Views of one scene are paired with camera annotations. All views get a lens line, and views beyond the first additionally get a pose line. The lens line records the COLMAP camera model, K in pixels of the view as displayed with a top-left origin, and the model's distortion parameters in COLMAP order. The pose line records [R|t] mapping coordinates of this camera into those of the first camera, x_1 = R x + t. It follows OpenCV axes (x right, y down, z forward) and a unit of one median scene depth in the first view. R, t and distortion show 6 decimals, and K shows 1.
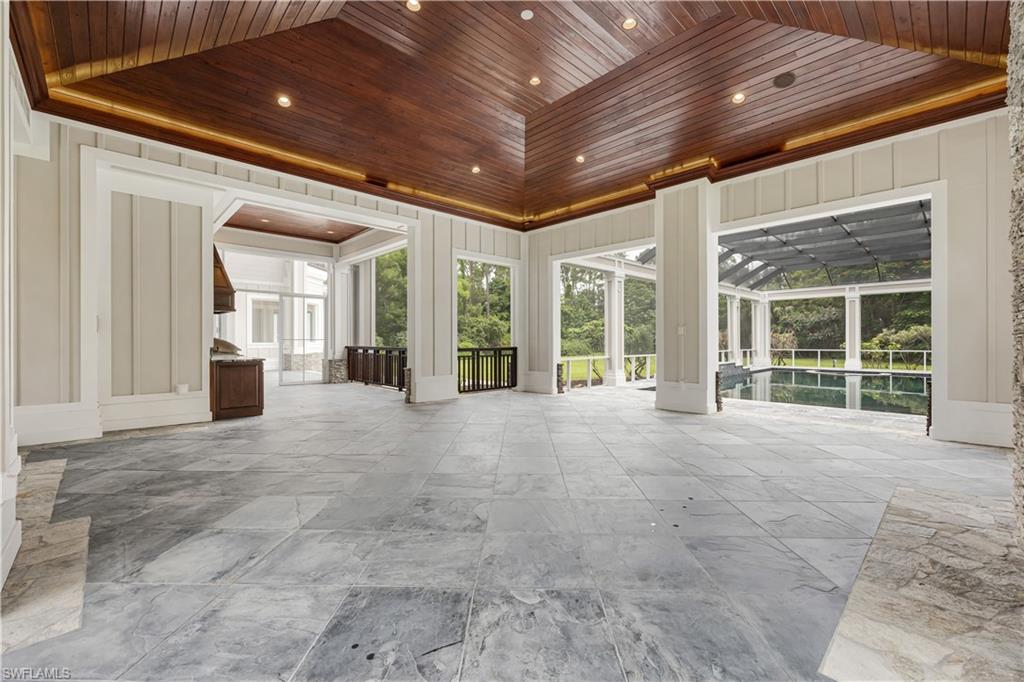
lens RADIAL K [[421.0, 0, 508.4], [0, 421.0, 338.7], [0, 0, 1]] dist [-0.004924, 0.000415]
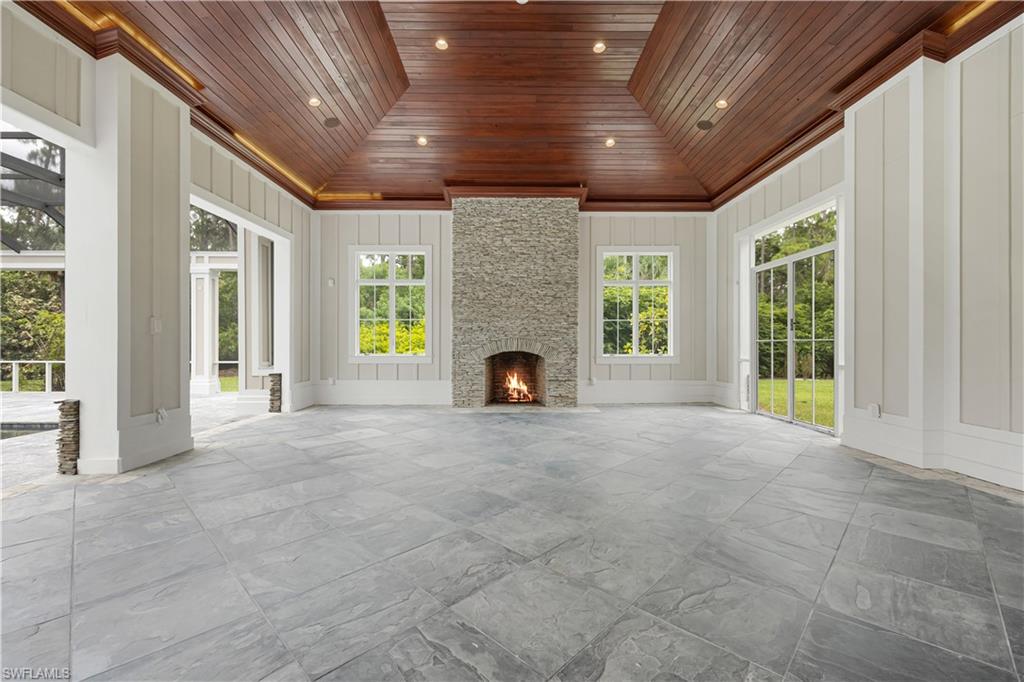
lens RADIAL K [[421.0, 0, 513.4], [0, 421.0, 344.7], [0, 0, 1]] dist [-0.004924, 0.000415]
pose [[-0.727105, 0.000998, 0.686525, -0.135274], [-0.003452, 0.999981, -0.005109, 0.003004], [-0.686517, -0.006085, -0.727088, 0.391318]]
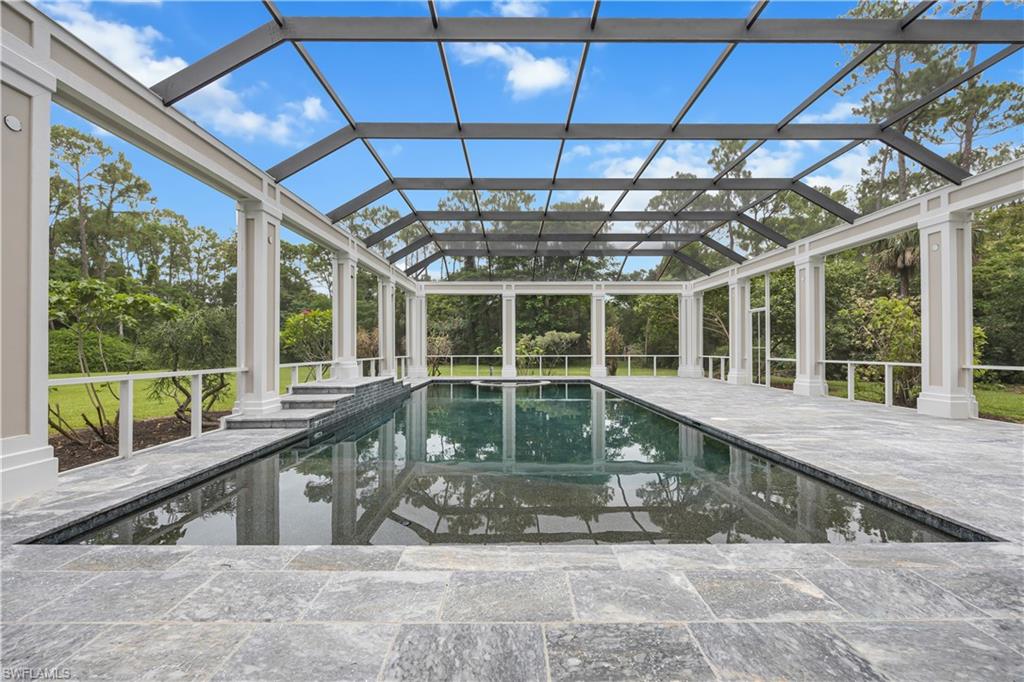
lens RADIAL K [[421.0, 0, 511.4], [0, 421.0, 345.9], [0, 0, 1]] dist [-0.004924, 0.000415]
pose [[0.686202, 0.007040, 0.727377, 0.184533], [-0.003477, 0.999973, -0.006398, 0.012923], [-0.727402, 0.001861, 0.686209, 0.398159]]
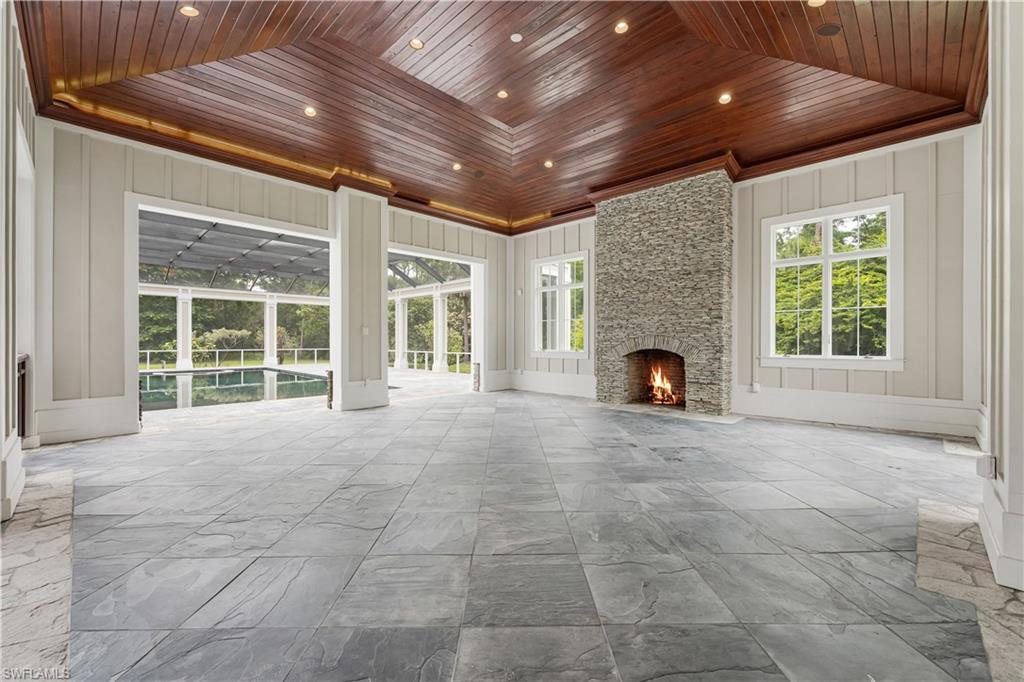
lens RADIAL K [[421.0, 0, 513.3], [0, 421.0, 342.6], [0, 0, 1]] dist [-0.004924, 0.000415]
pose [[-0.034337, -0.002121, 0.999408, -0.236417], [-0.006458, 0.999977, 0.001901, 0.001512], [-0.999389, -0.006389, -0.034350, 0.240112]]
